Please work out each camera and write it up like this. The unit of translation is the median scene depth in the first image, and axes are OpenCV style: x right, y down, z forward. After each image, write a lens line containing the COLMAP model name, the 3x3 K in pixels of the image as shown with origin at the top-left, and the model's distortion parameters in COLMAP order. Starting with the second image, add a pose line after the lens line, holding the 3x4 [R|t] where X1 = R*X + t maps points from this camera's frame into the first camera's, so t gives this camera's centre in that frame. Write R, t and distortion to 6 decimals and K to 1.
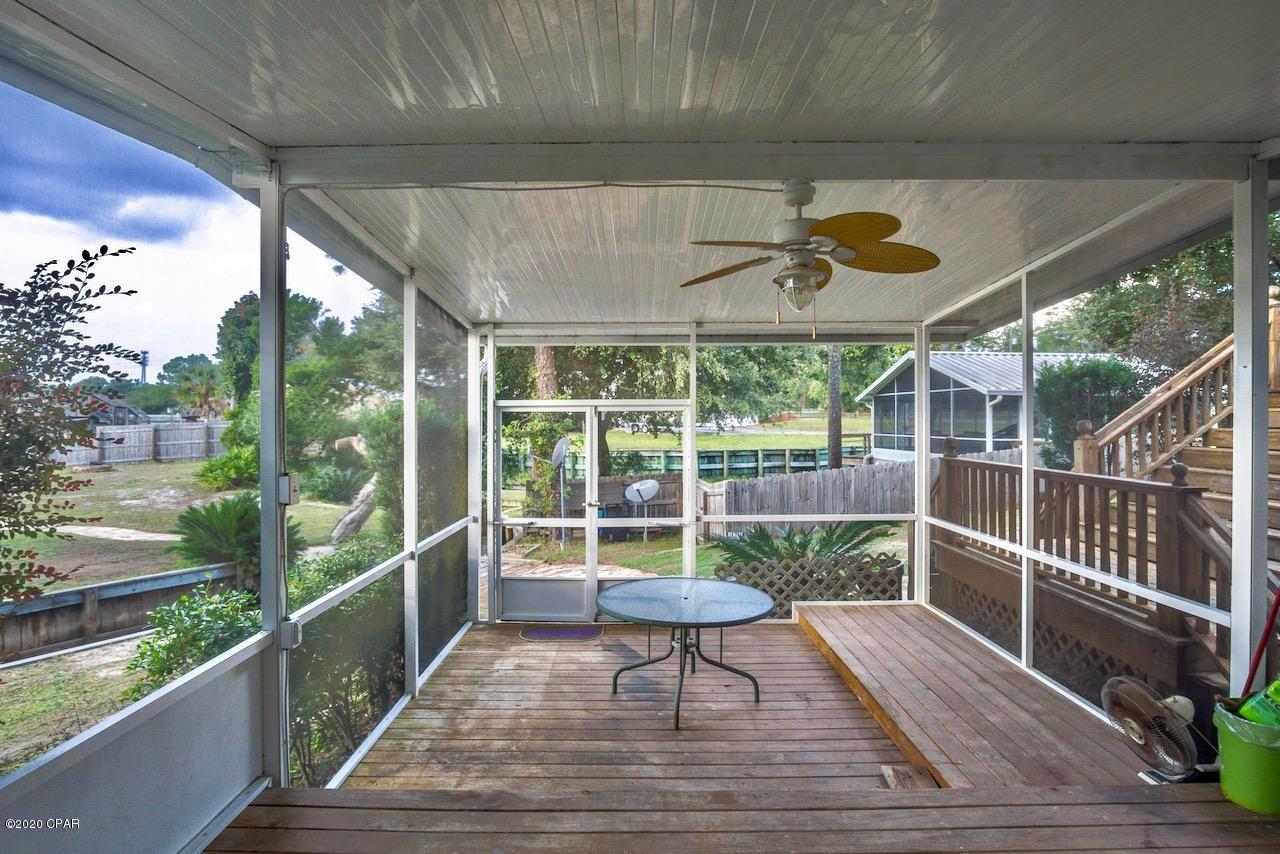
lens RADIAL K [[713.2, 0, 639.9], [0, 713.2, 419.8], [0, 0, 1]] dist [-0.023637, 0.002128]
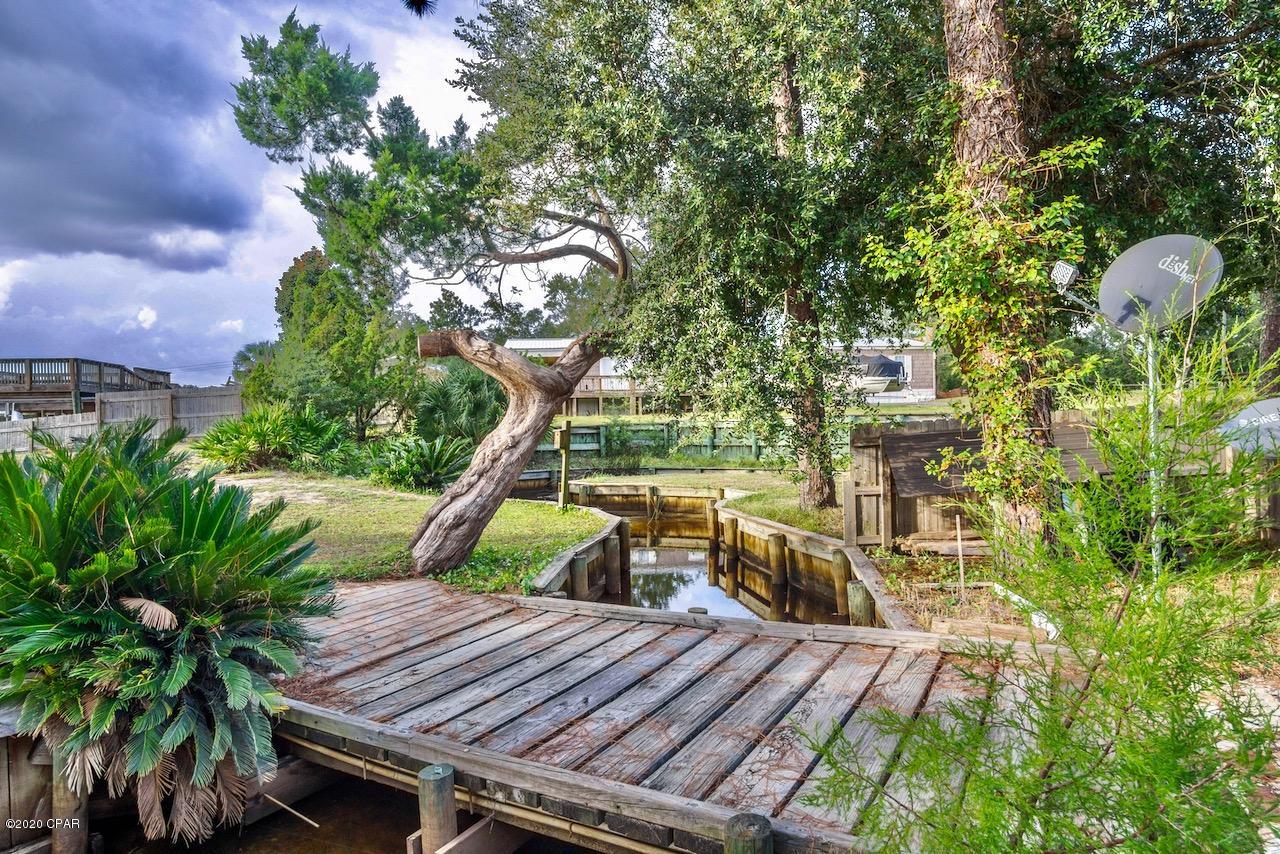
lens RADIAL K [[687.7, 0, 641.4], [0, 687.7, 433.9], [0, 0, 1]] dist [-0.022031, 0.002489]
pose [[0.996114, -0.015455, -0.086704, -0.194323], [0.016495, 0.999800, 0.011284, 0.066149], [0.086512, -0.012670, 0.996170, 0.449892]]
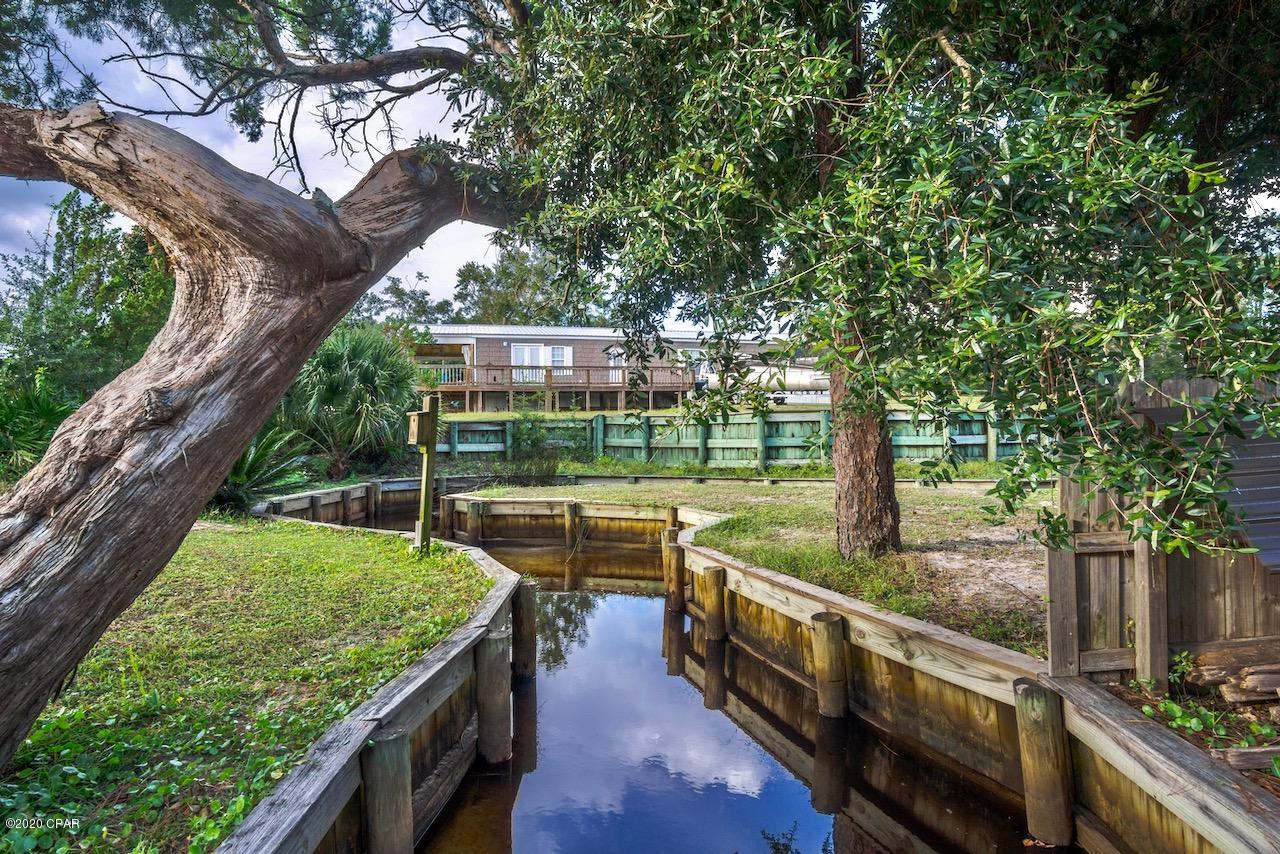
lens RADIAL K [[686.0, 0, 634.8], [0, 686.0, 417.2], [0, 0, 1]] dist [-0.020550, 0.003664]
pose [[0.999670, -0.002614, 0.025566, -0.212979], [0.003102, 0.999813, -0.019077, 0.075467], [-0.025511, 0.019150, 0.999491, 0.649400]]
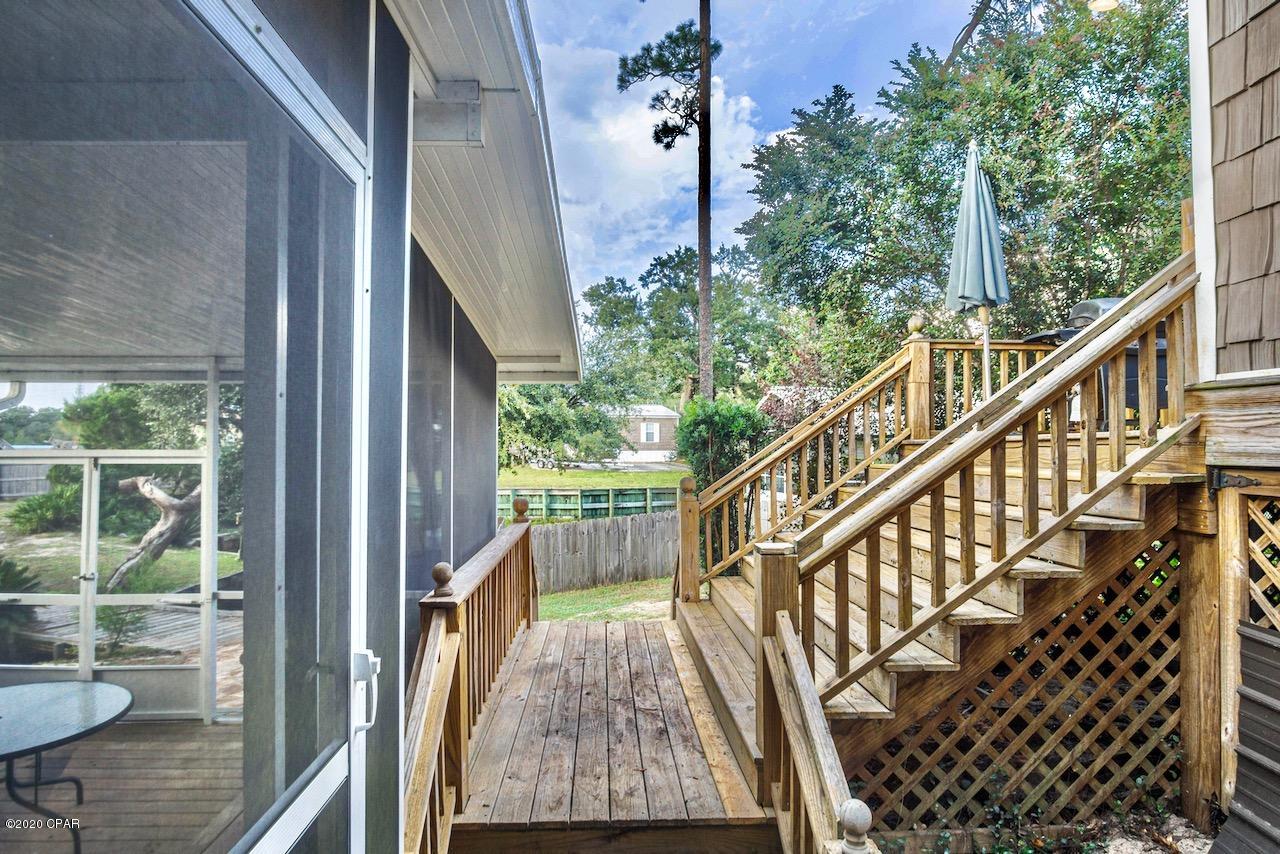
lens RADIAL K [[720.3, 0, 635.3], [0, 720.3, 458.3], [0, 0, 1]] dist [-0.021806, 0.004052]
pose [[0.999268, 0.004208, 0.038019, 0.152161], [-0.004521, 0.999957, 0.008142, -0.008102], [-0.037983, -0.008308, 0.999244, 0.045698]]
